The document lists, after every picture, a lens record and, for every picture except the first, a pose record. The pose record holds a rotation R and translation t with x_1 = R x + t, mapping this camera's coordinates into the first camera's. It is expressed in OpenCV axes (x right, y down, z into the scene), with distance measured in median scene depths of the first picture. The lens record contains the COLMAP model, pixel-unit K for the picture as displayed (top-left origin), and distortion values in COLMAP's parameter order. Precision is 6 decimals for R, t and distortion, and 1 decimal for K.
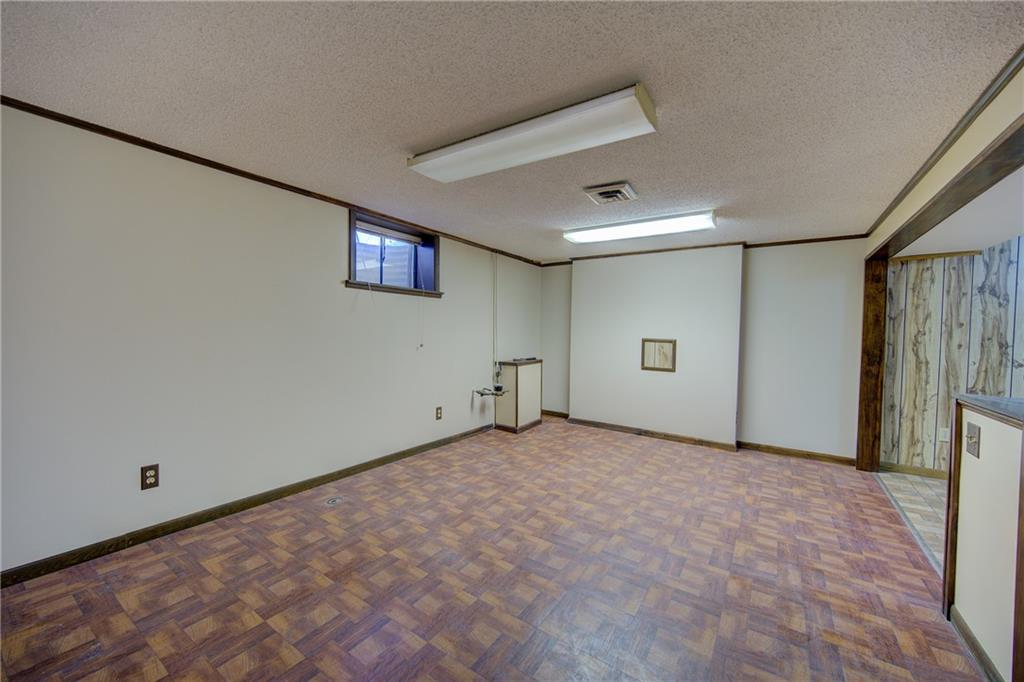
lens RADIAL K [[405.2, 0, 521.2], [0, 405.2, 343.6], [0, 0, 1]] dist [-0.008921, -0.000243]
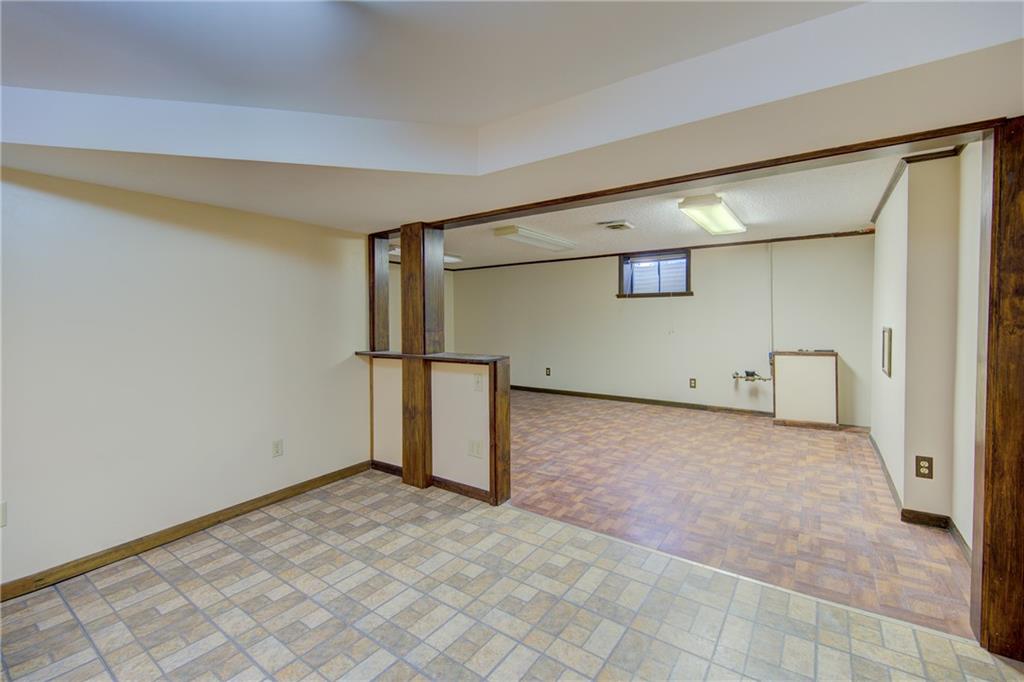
lens RADIAL K [[429.3, 0, 517.1], [0, 429.3, 331.6], [0, 0, 1]] dist [-0.000340, -0.000473]
pose [[-0.039648, 0.009685, -0.999167, 1.987502], [-0.024315, 0.999648, 0.010655, 0.005414], [0.998918, 0.024717, -0.039399, 0.790751]]
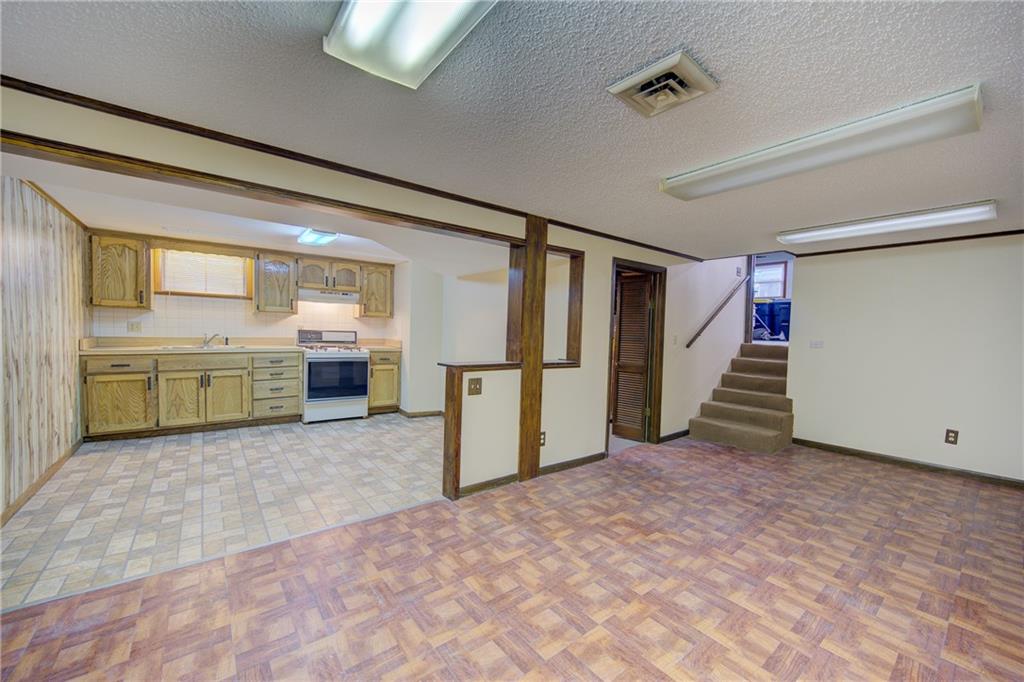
lens RADIAL K [[402.9, 0, 513.0], [0, 402.9, 346.3], [0, 0, 1]] dist [0.000042, -0.000868]
pose [[-0.943595, -0.056580, 0.326231, 0.236789], [-0.034338, 0.996701, 0.073544, -0.061988], [-0.329316, 0.058194, -0.942425, 1.779591]]
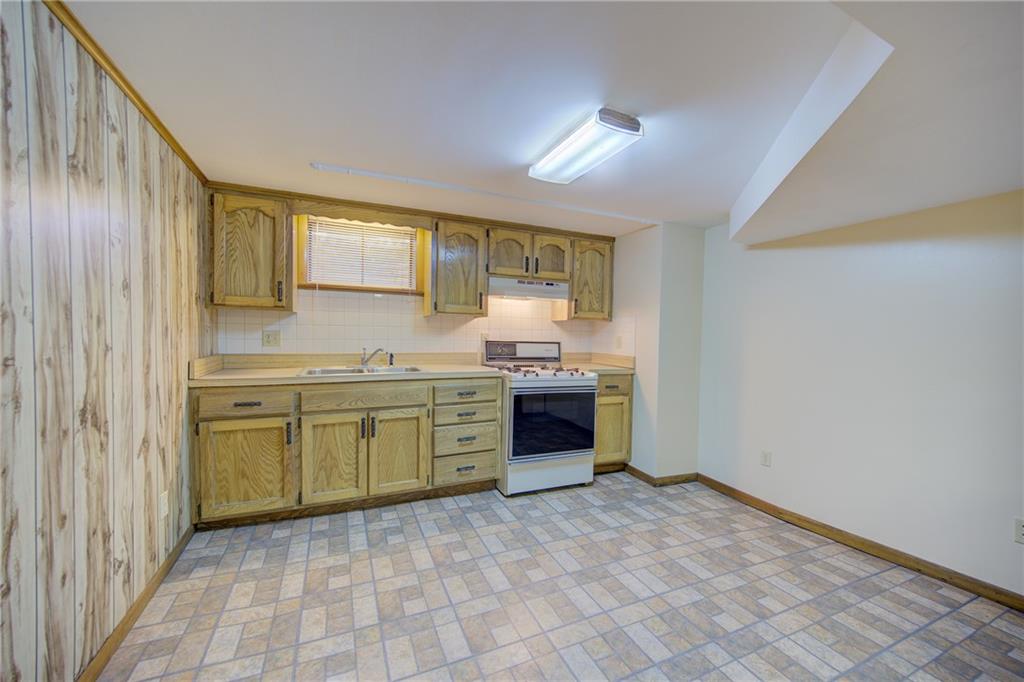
lens RADIAL K [[402.9, 0, 513.0], [0, 402.9, 346.3], [0, 0, 1]] dist [0.000042, -0.000868]
pose [[-0.840869, -0.048185, 0.539090, 1.221644], [-0.017417, 0.997922, 0.062030, -0.019771], [-0.540958, 0.042770, -0.839961, 1.228539]]
